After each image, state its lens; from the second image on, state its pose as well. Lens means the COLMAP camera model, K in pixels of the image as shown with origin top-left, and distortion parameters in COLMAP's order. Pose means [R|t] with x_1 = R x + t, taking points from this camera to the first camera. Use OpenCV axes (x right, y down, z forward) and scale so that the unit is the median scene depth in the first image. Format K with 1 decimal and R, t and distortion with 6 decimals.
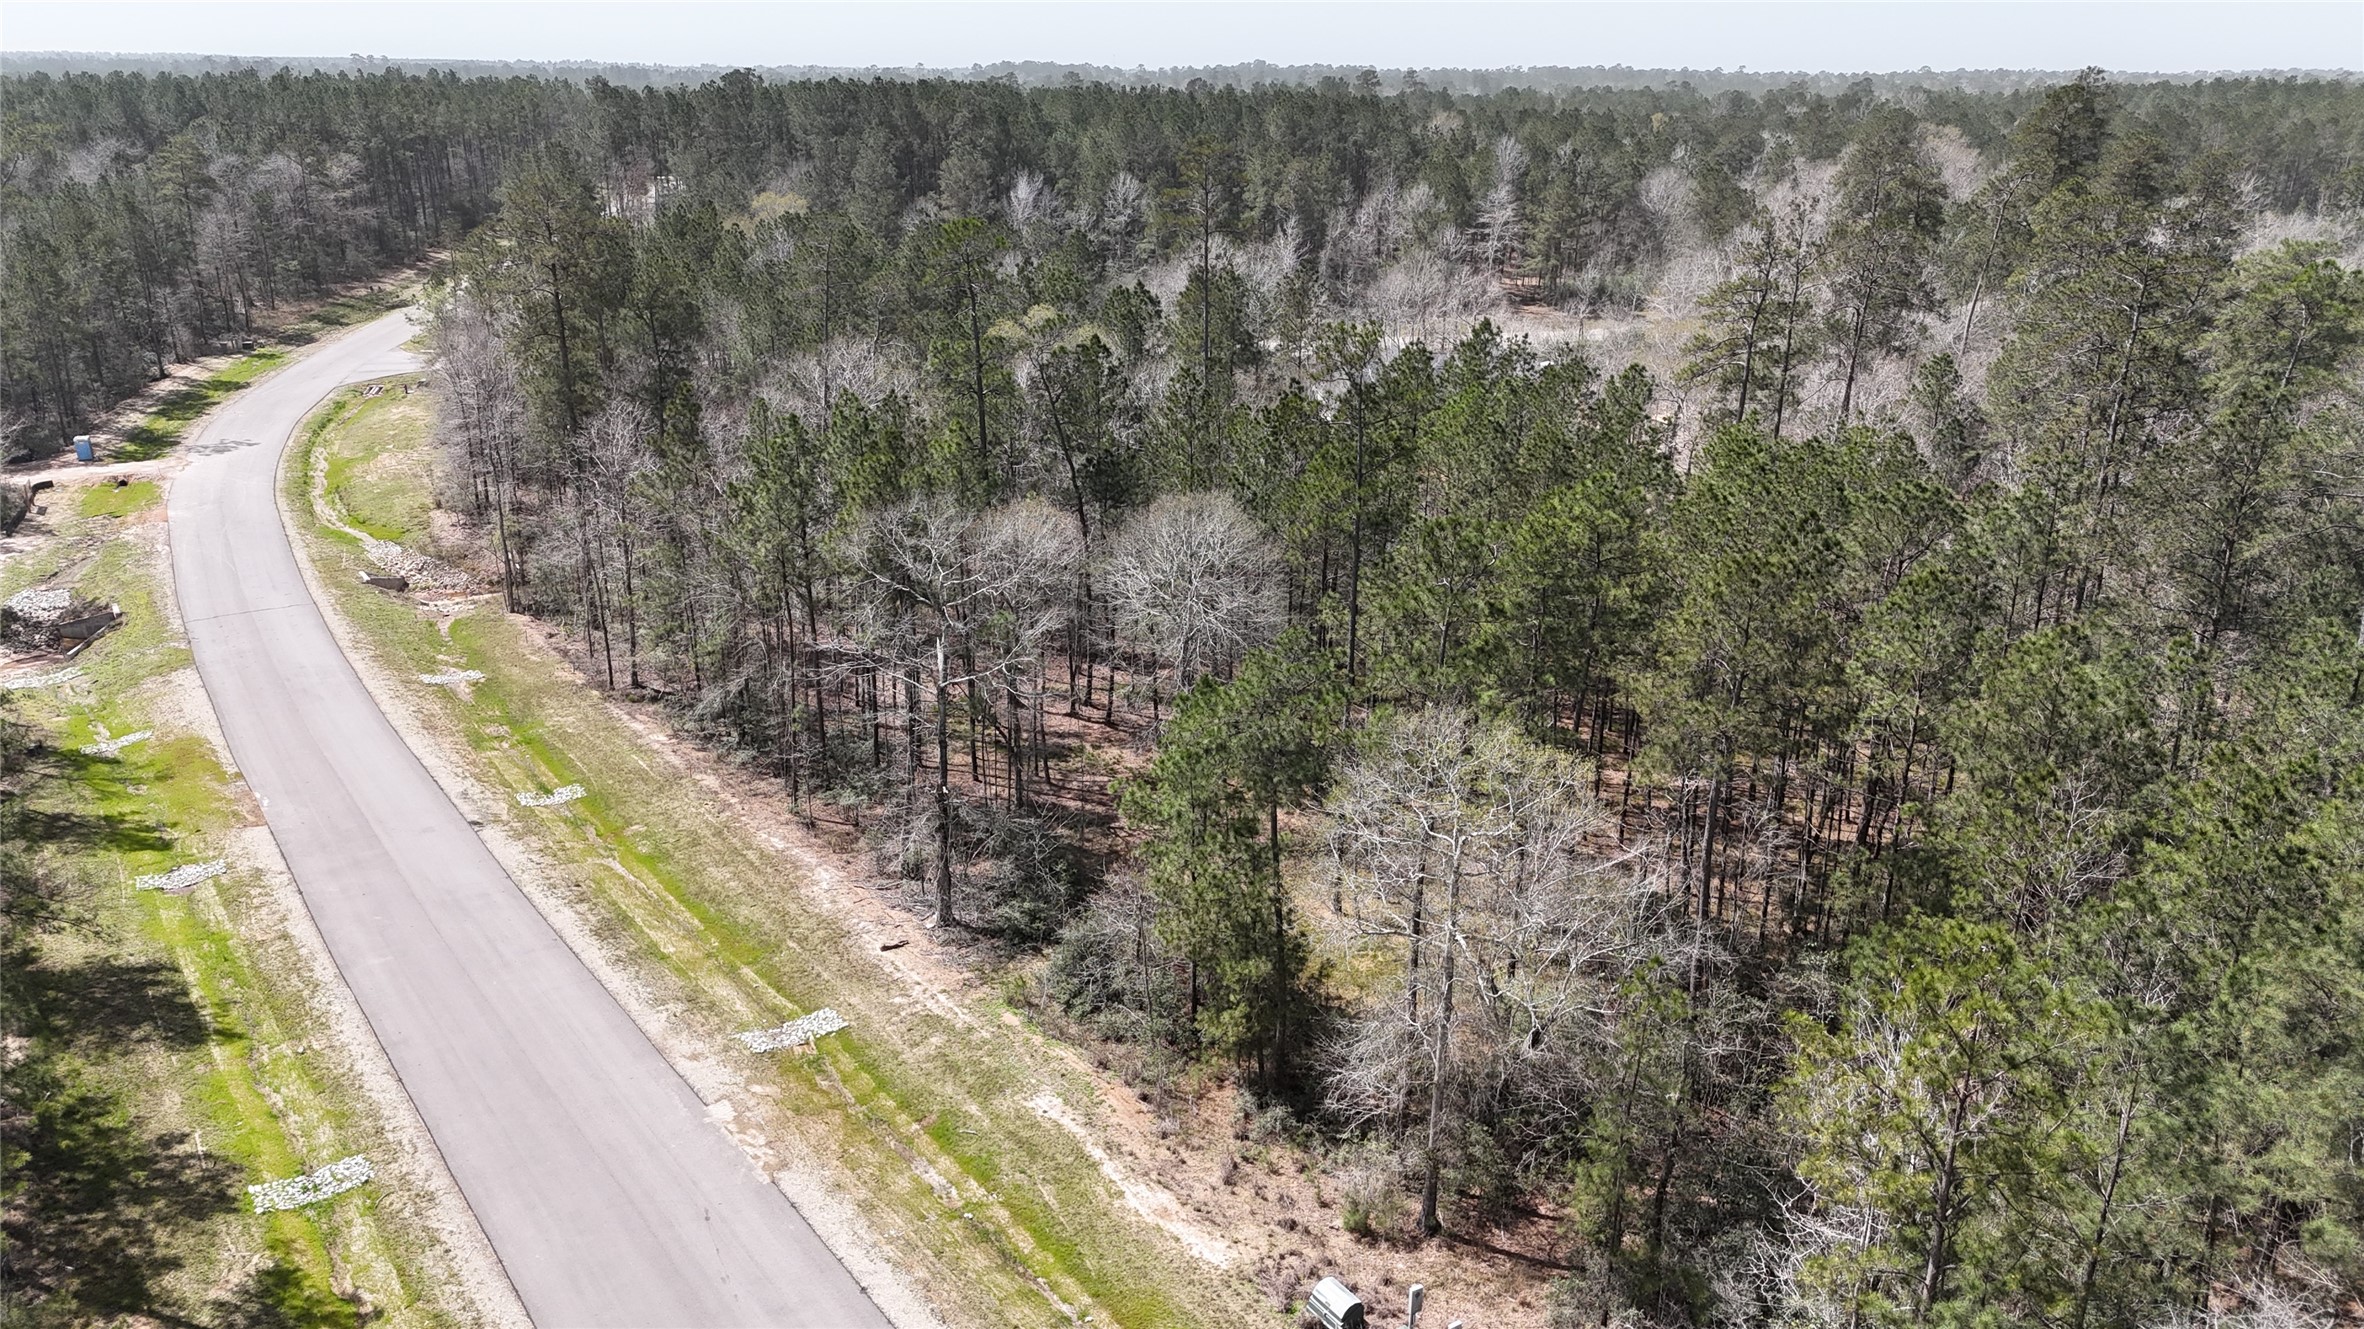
lens RADIAL K [[1658.6, 0, 1182.0], [0, 1658.6, 664.5], [0, 0, 1]] dist [0.001356, -0.002281]
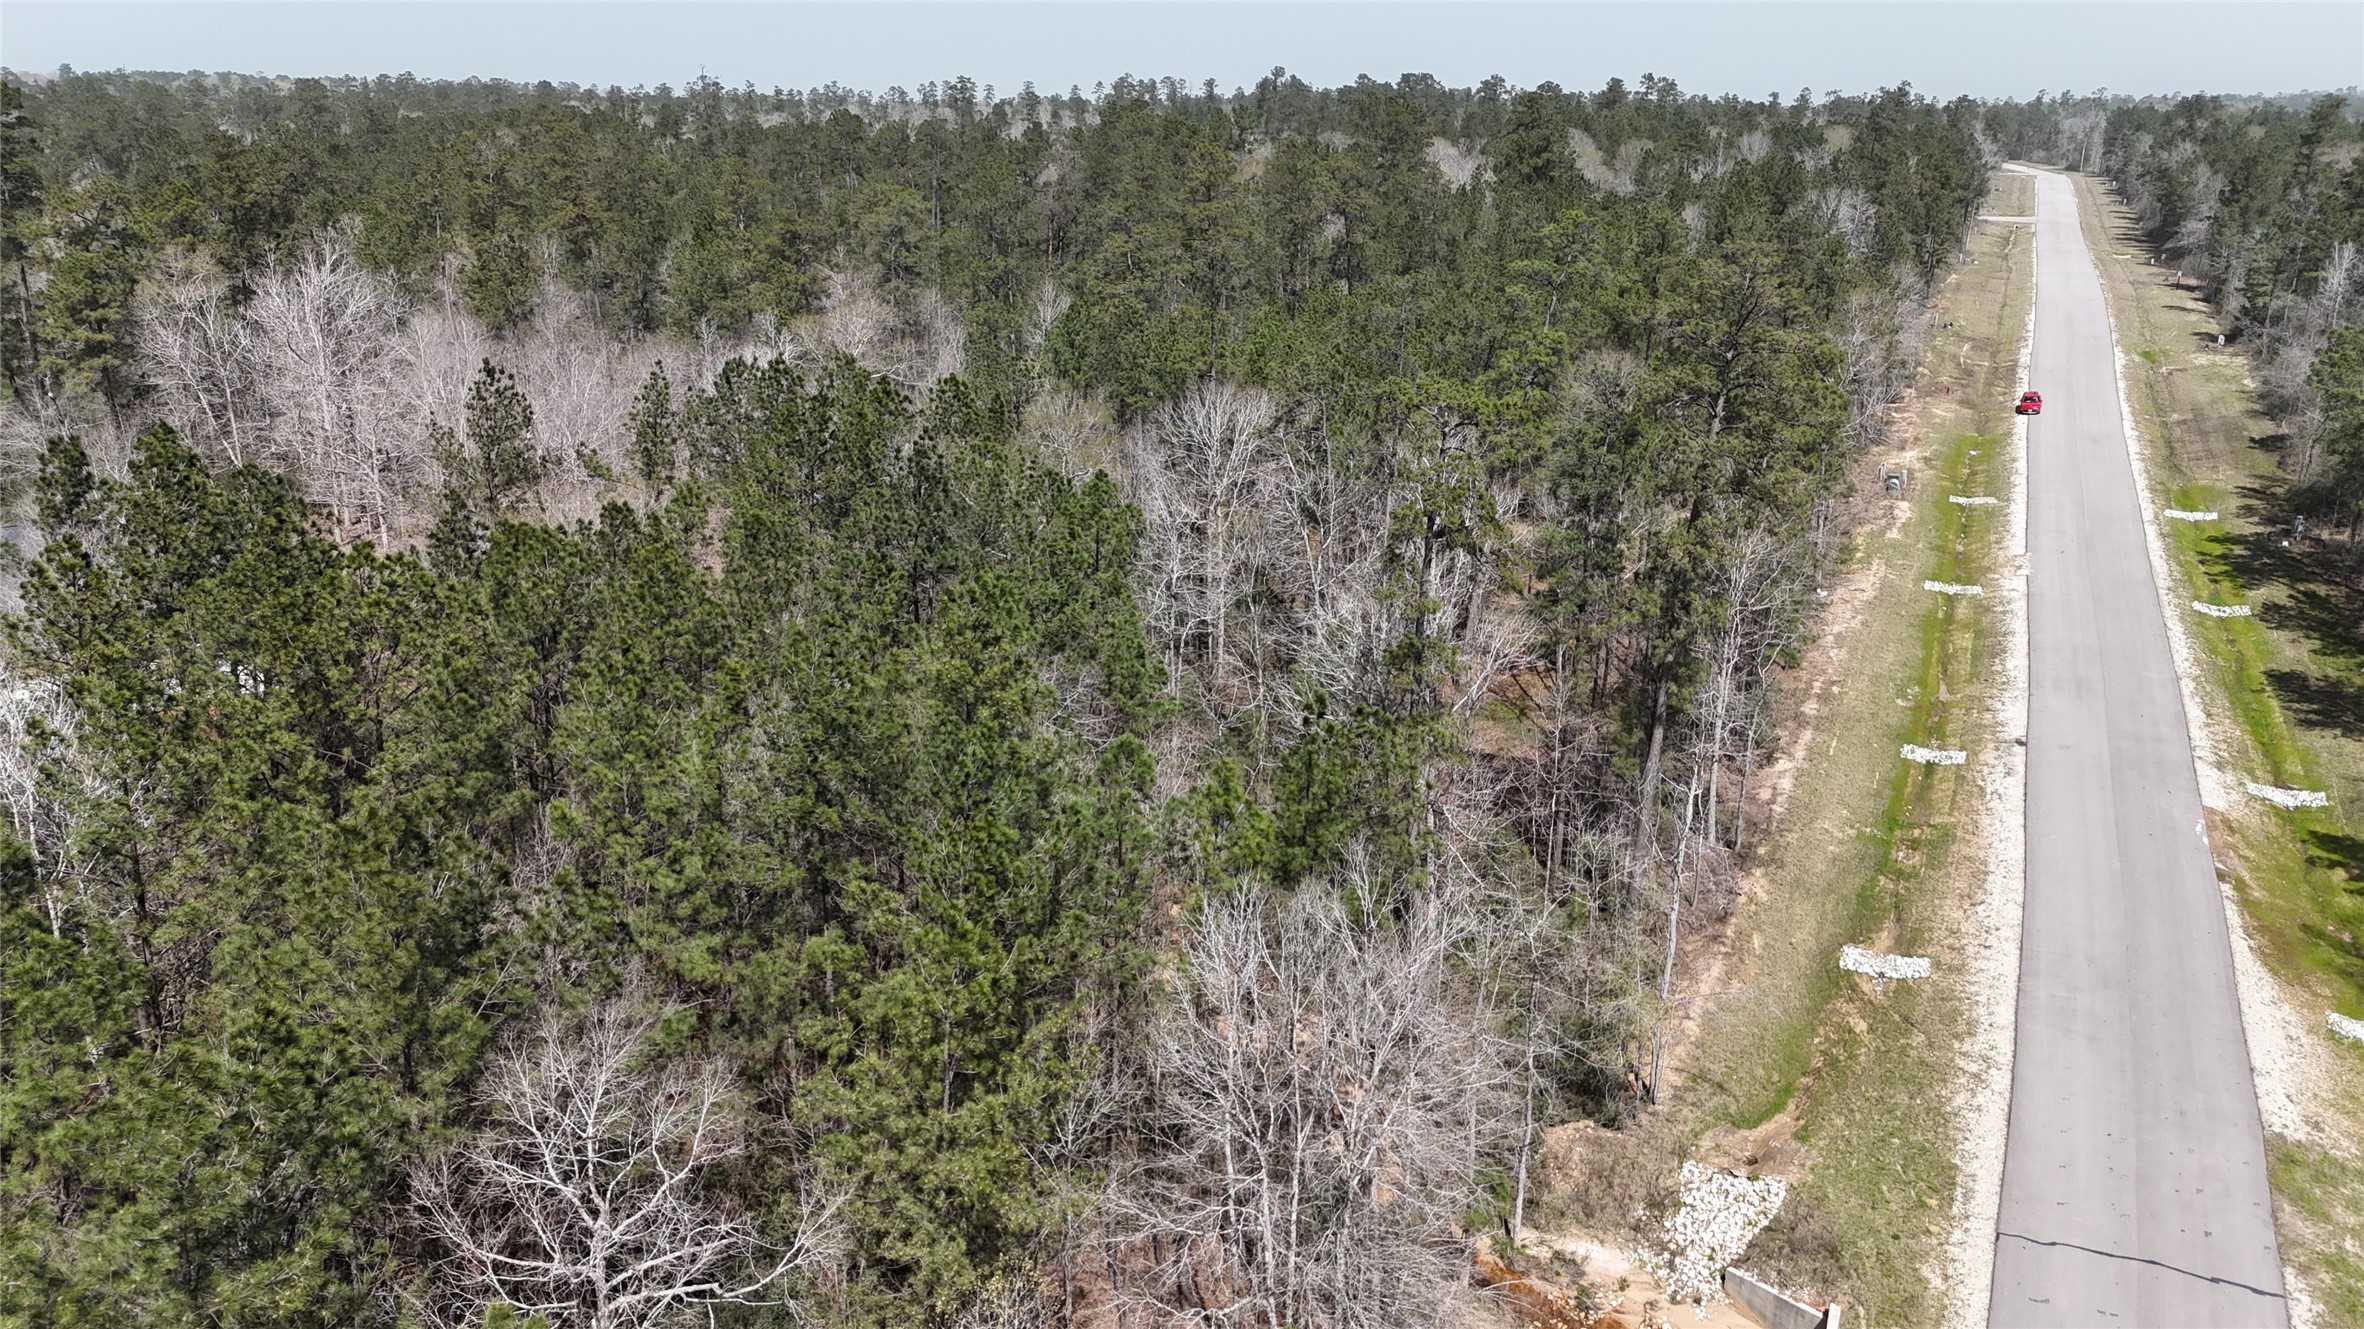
lens RADIAL K [[1770.6, 0, 1149.2], [0, 1770.6, 666.3], [0, 0, 1]] dist [0.044418, -0.008897]
pose [[-0.493687, -0.282326, 0.822535, -1.186176], [0.293255, 0.836389, 0.463094, -0.733849], [-0.818703, 0.469836, -0.330121, 1.968033]]
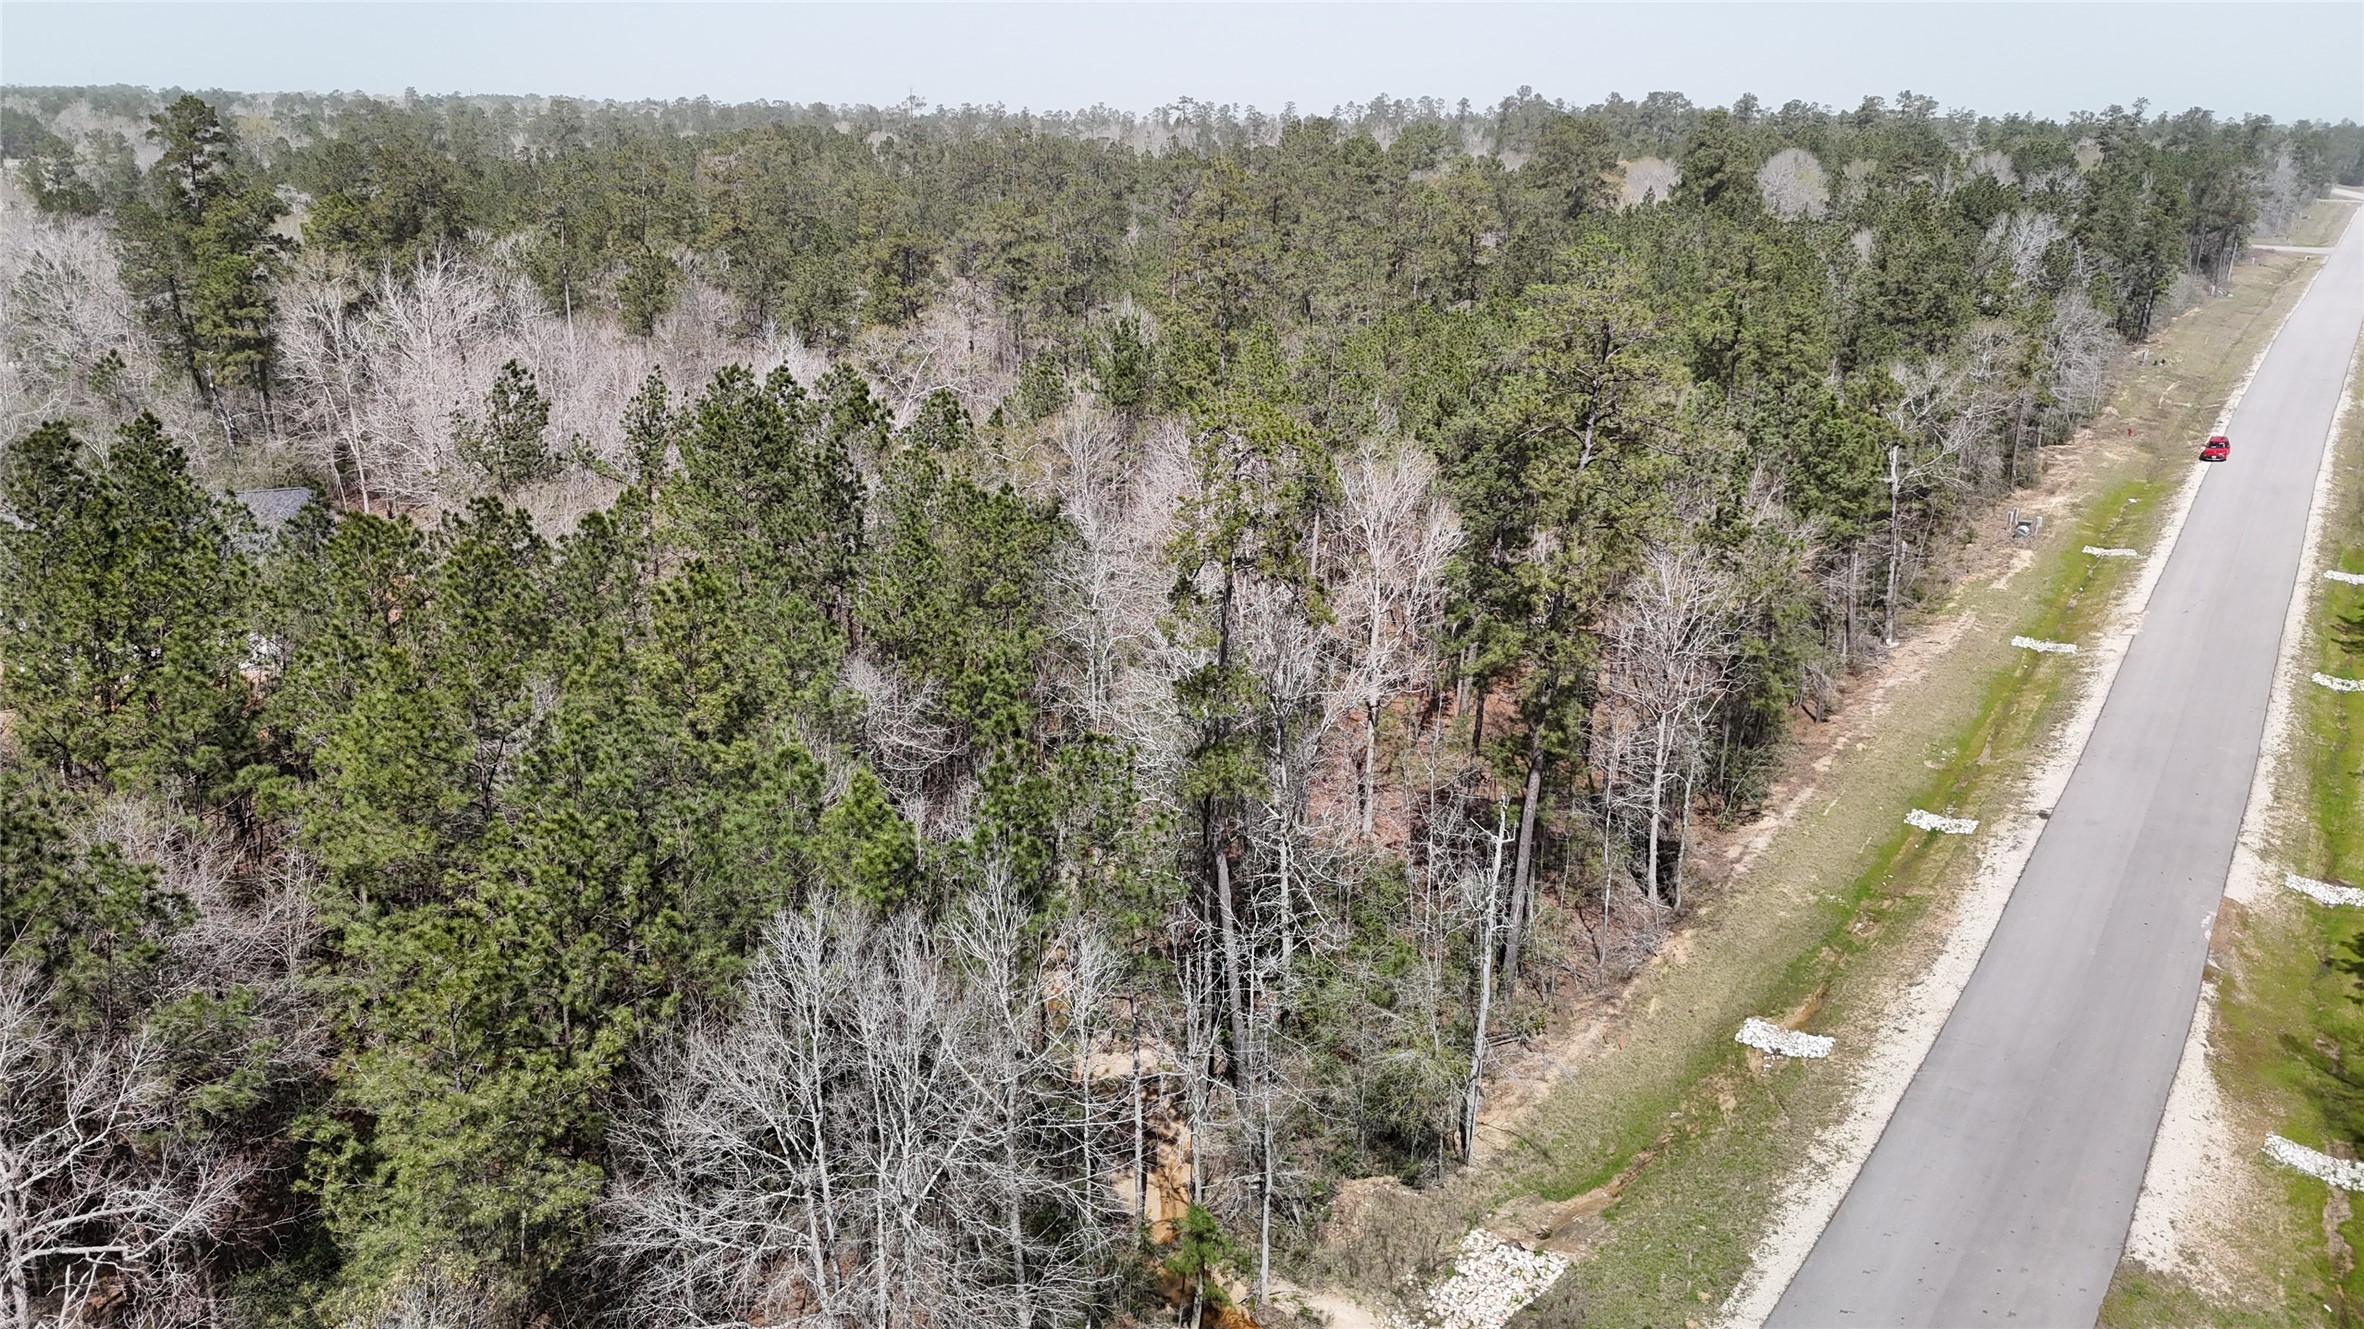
lens RADIAL K [[1770.6, 0, 1149.2], [0, 1770.6, 666.3], [0, 0, 1]] dist [0.044418, -0.008897]
pose [[-0.346803, -0.294289, 0.890574, -1.271804], [0.317553, 0.856587, 0.406717, -0.659044], [-0.882546, 0.423855, -0.203614, 1.773368]]
